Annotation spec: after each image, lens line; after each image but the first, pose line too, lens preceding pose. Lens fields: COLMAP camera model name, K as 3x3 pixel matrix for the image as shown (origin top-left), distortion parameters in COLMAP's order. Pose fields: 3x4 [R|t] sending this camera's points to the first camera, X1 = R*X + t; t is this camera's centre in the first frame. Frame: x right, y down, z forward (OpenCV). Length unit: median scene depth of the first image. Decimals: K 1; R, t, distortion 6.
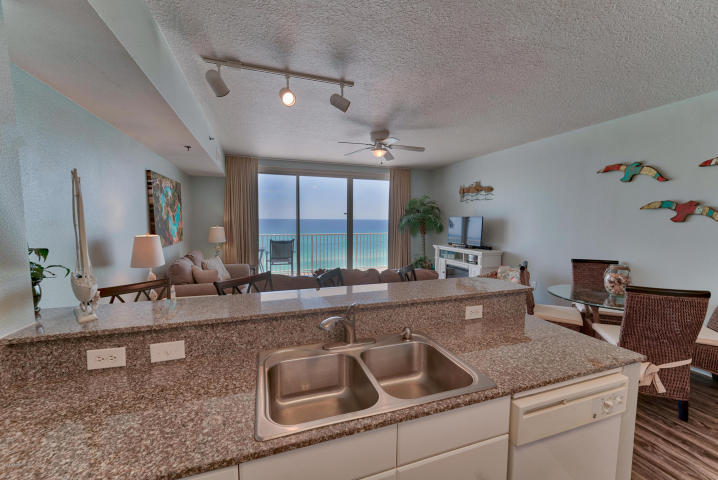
lens RADIAL K [[286.5, 0, 362.3], [0, 286.5, 243.1], [0, 0, 1]] dist [0.001727, 0.000261]
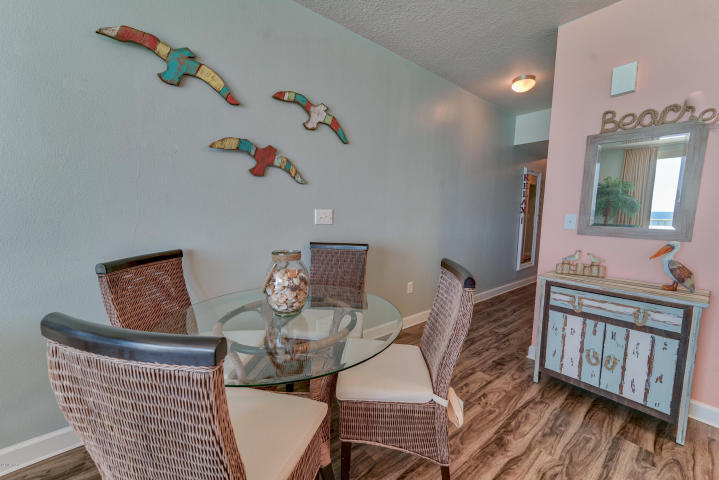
lens RADIAL K [[286.9, 0, 362.8], [0, 286.9, 243.1], [0, 0, 1]] dist [0.001727, 0.000261]
pose [[-0.333968, -0.110236, 0.936116, 0.200038], [0.060424, 0.988591, 0.137972, 0.001488], [-0.940646, 0.102642, -0.323497, 0.530350]]
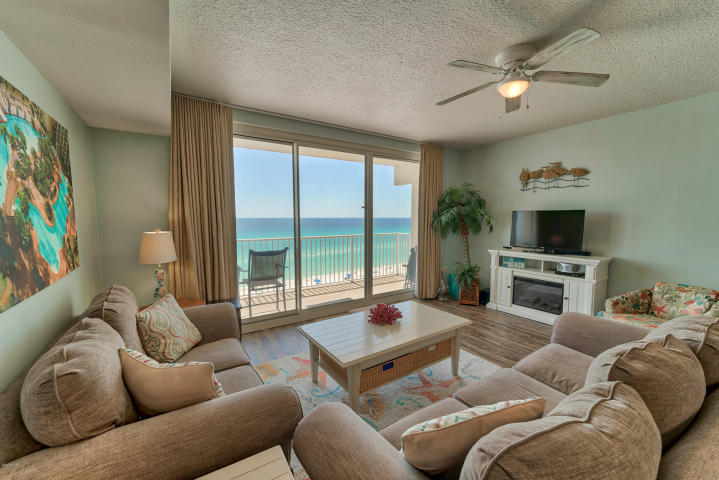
lens RADIAL K [[286.9, 0, 362.8], [0, 286.9, 243.1], [0, 0, 1]] dist [0.001727, 0.000261]
pose [[0.971545, -0.030079, 0.234936, -0.259871], [0.028564, 0.999543, 0.009850, -0.029418], [-0.235125, -0.002859, 0.971961, 0.400791]]
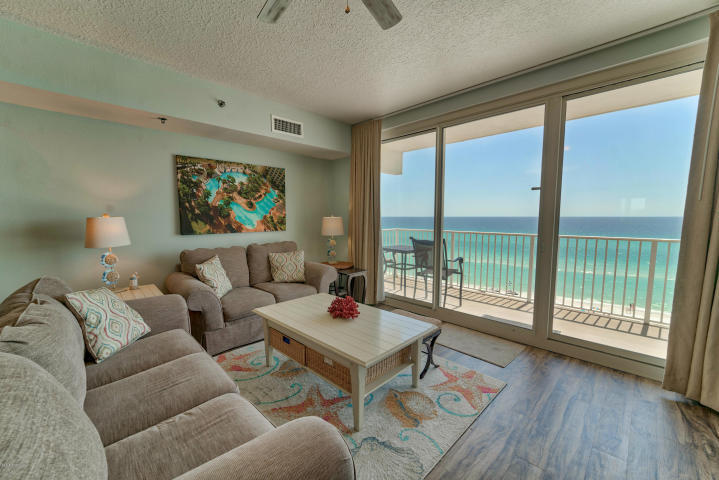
lens RADIAL K [[286.9, 0, 362.8], [0, 286.9, 243.1], [0, 0, 1]] dist [0.001727, 0.000261]
pose [[0.426287, 0.079389, -0.901097, 0.271557], [-0.074259, 0.995850, 0.052607, -0.029138], [0.901535, 0.044489, 0.430414, 0.684017]]
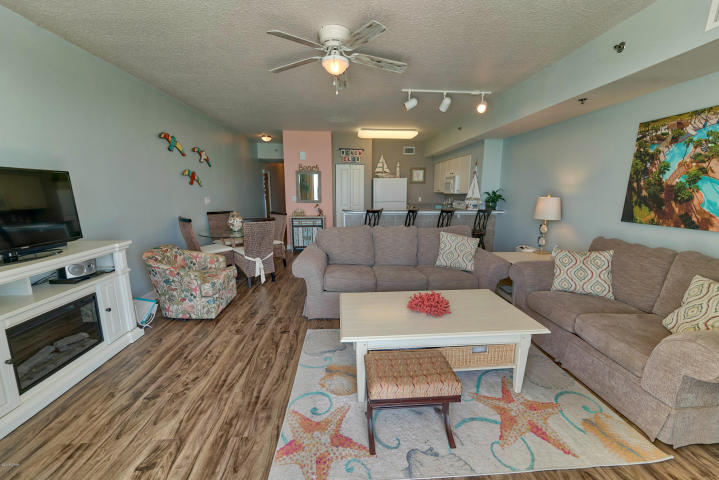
lens RADIAL K [[286.9, 0, 362.8], [0, 286.9, 243.1], [0, 0, 1]] dist [0.001727, 0.000261]
pose [[-0.961141, -0.060990, 0.269235, -0.130957], [0.012844, 0.964354, 0.264305, -0.089424], [-0.275758, 0.257493, -0.926097, 1.209758]]
